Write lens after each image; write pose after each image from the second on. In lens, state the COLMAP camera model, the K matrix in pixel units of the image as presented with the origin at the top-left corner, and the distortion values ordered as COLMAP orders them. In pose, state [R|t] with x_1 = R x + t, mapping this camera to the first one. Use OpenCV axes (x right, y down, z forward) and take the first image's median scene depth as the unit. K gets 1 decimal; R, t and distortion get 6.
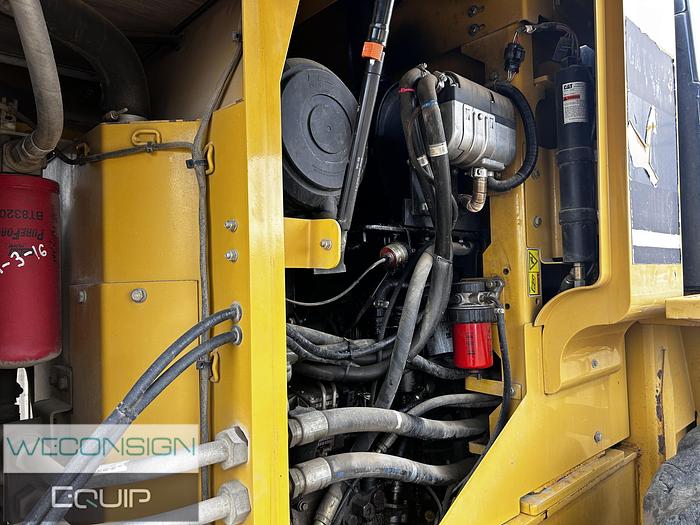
lens RADIAL K [[441.7, 0, 339.5], [0, 441.7, 263.1], [0, 0, 1]] dist [0.051358, -0.043972]
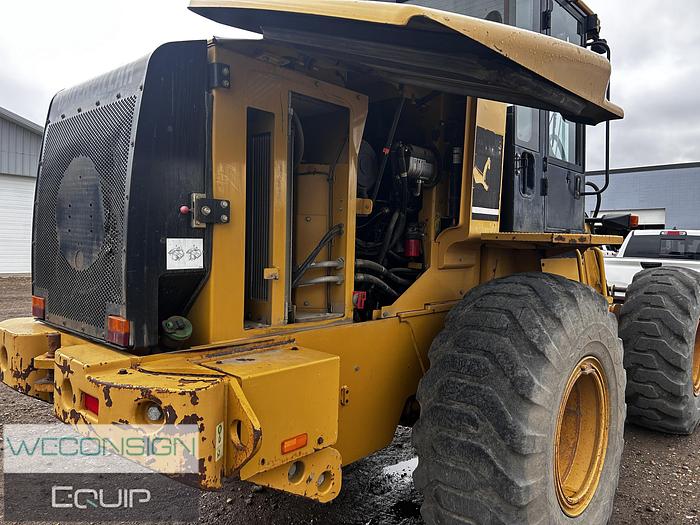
lens RADIAL K [[441.7, 0, 339.5], [0, 441.7, 263.1], [0, 0, 1]] dist [0.051358, -0.043972]
pose [[0.995254, 0.046735, 0.085354, -0.352776], [-0.055012, 0.993728, 0.097354, 0.046029], [-0.080269, -0.101588, 0.991583, -1.617149]]
